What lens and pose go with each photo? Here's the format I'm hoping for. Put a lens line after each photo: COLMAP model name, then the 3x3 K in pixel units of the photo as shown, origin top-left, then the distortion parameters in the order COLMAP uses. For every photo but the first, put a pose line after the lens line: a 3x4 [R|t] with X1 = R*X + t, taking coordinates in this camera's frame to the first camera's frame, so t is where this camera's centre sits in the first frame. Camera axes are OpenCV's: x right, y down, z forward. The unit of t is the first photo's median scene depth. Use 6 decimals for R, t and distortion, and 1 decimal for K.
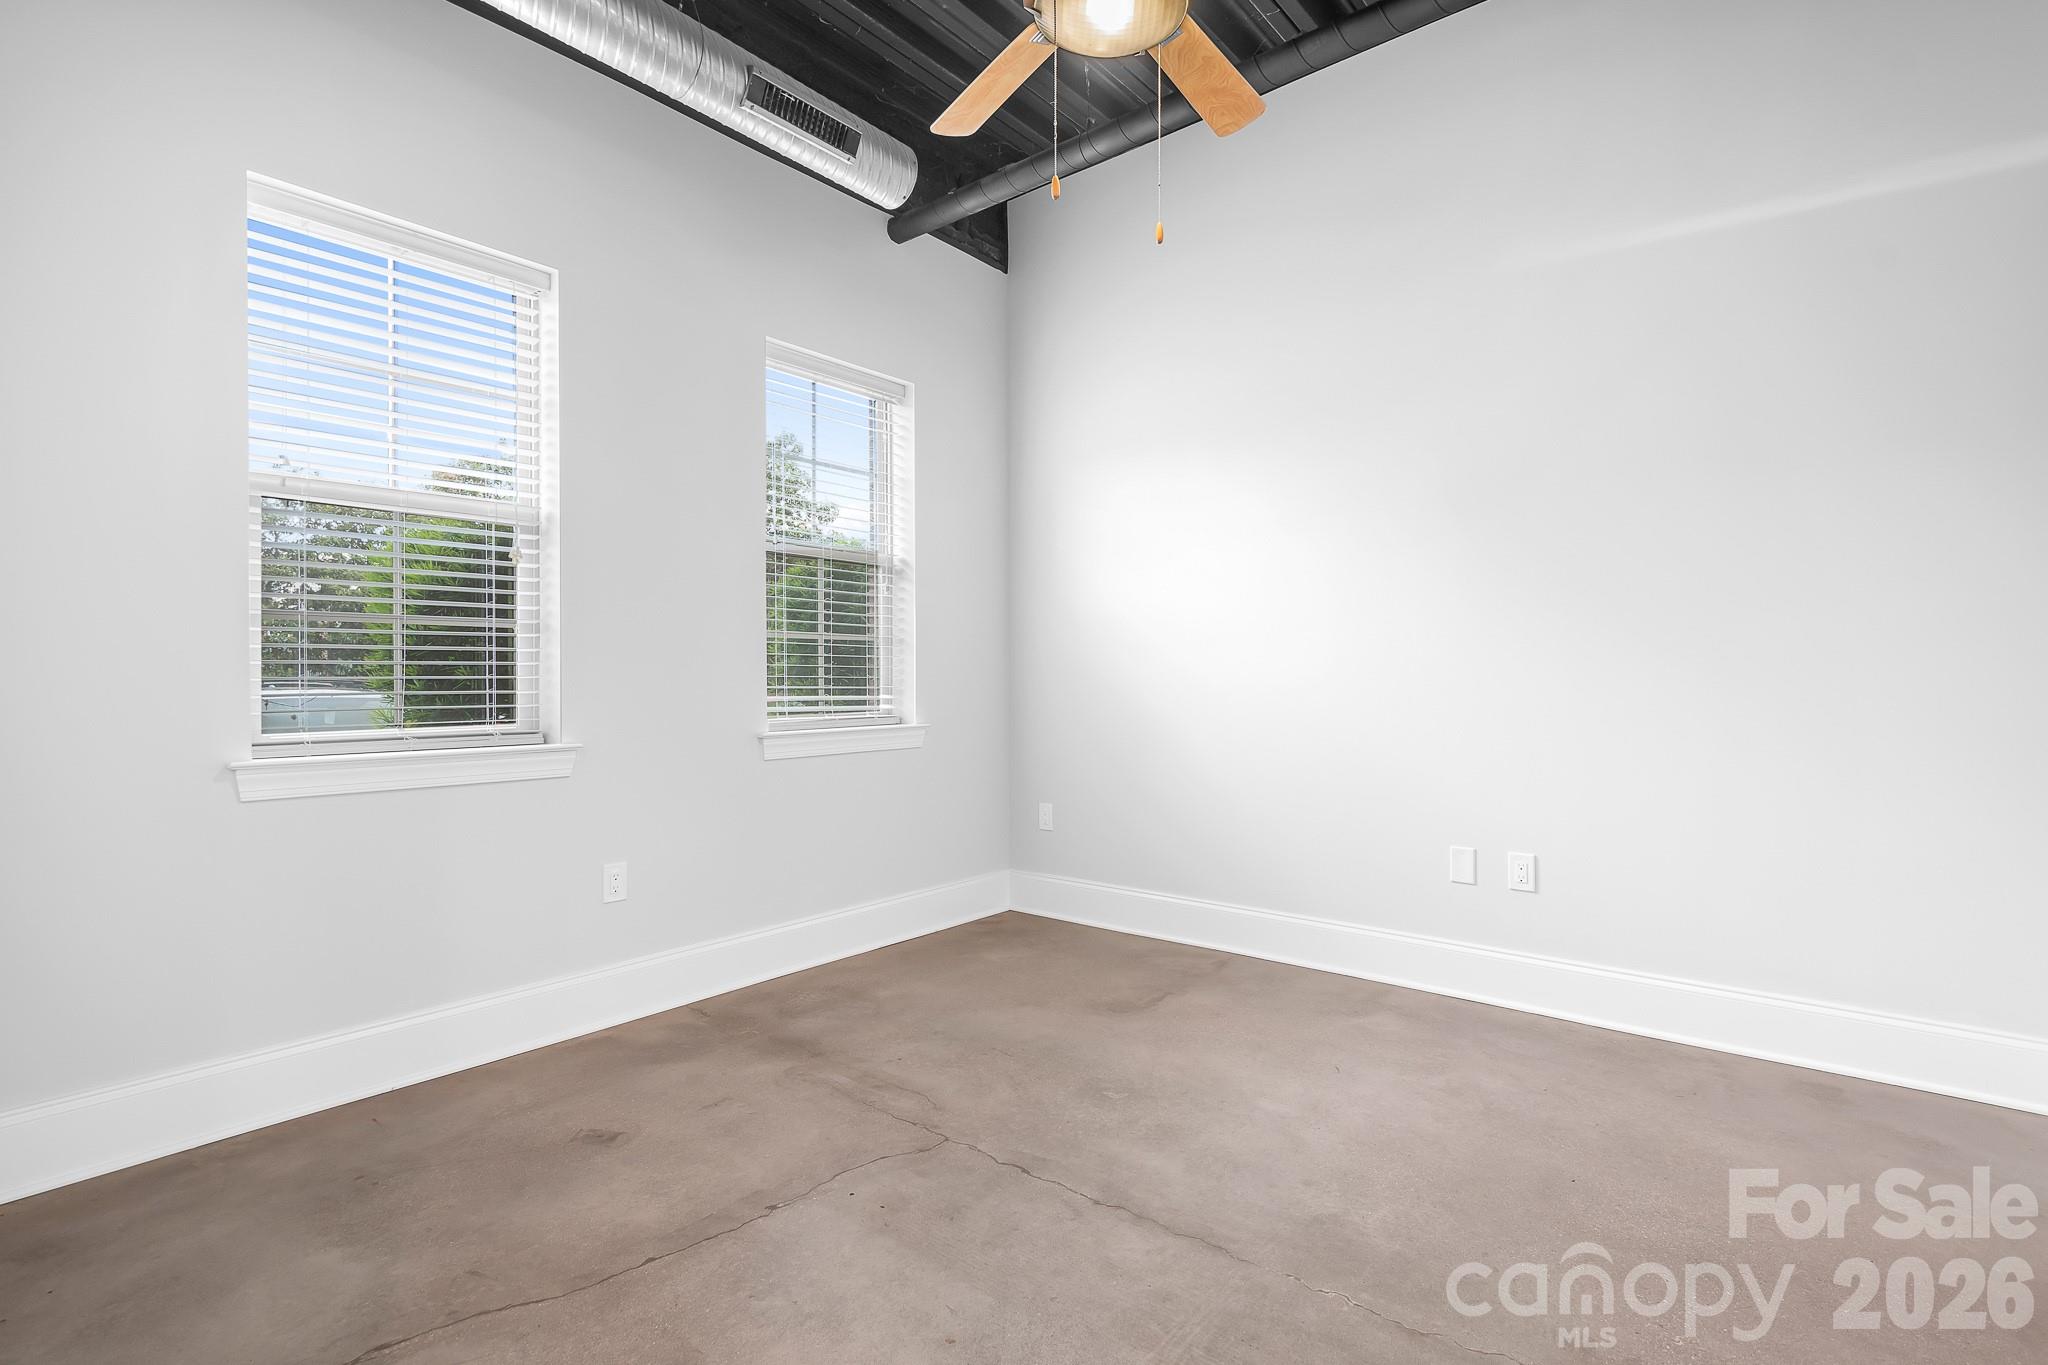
lens RADIAL K [[969.0, 0, 1034.1], [0, 969.0, 677.1], [0, 0, 1]] dist [0.011913, -0.004972]
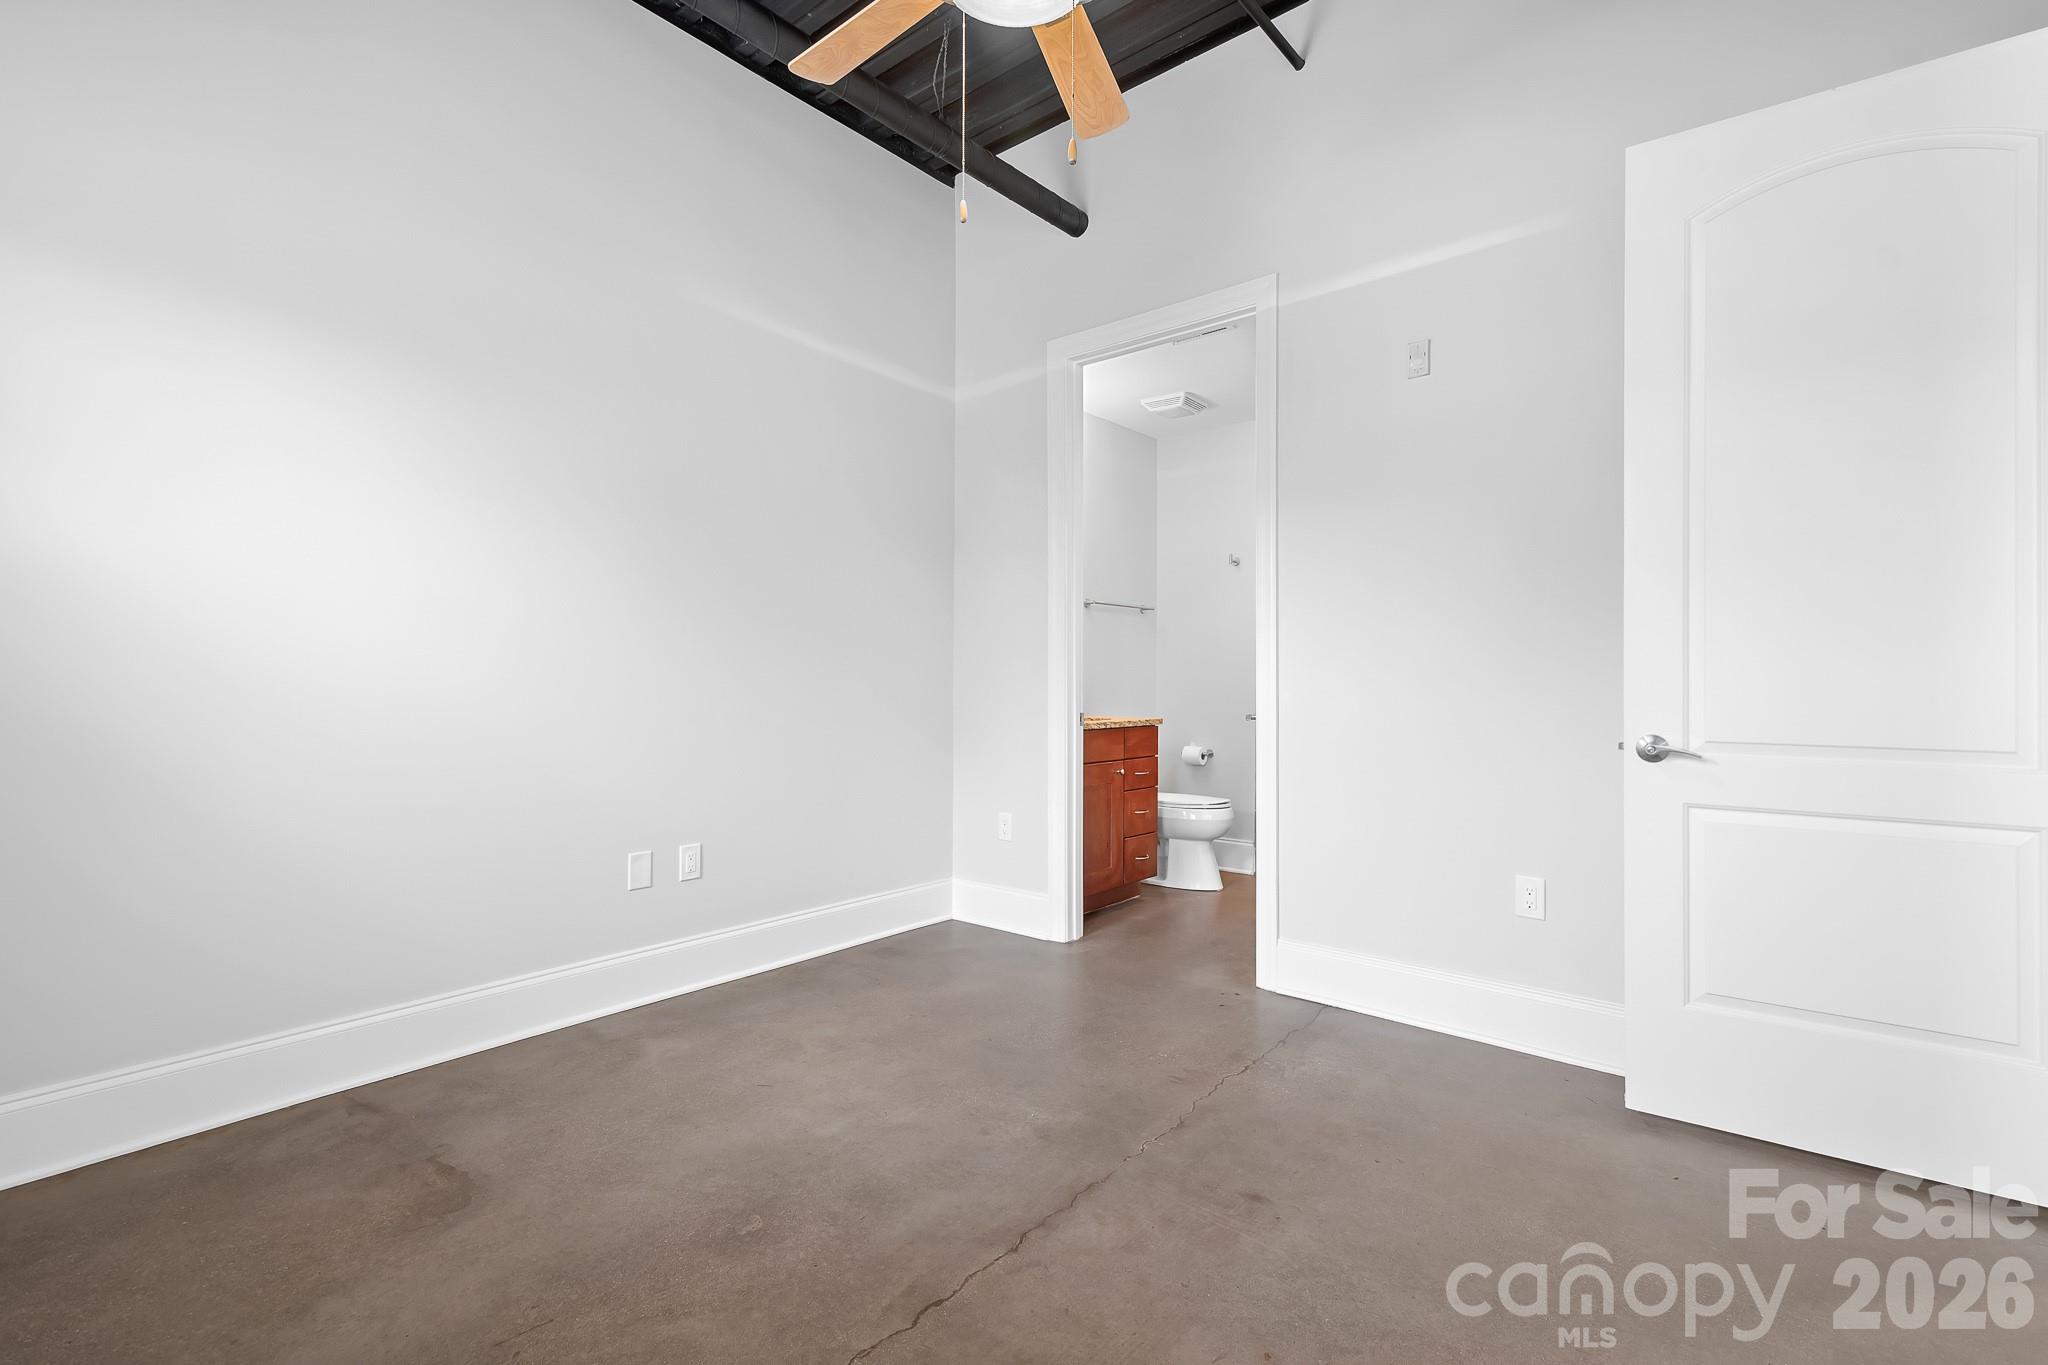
lens RADIAL K [[911.3, 0, 1031.6], [0, 911.3, 679.3], [0, 0, 1]] dist [0.012077, -0.001884]
pose [[0.017674, 0.003016, 0.999839, -0.626994], [0.002298, 0.999993, -0.003057, 0.002452], [-0.999841, 0.002352, 0.017667, 0.754943]]
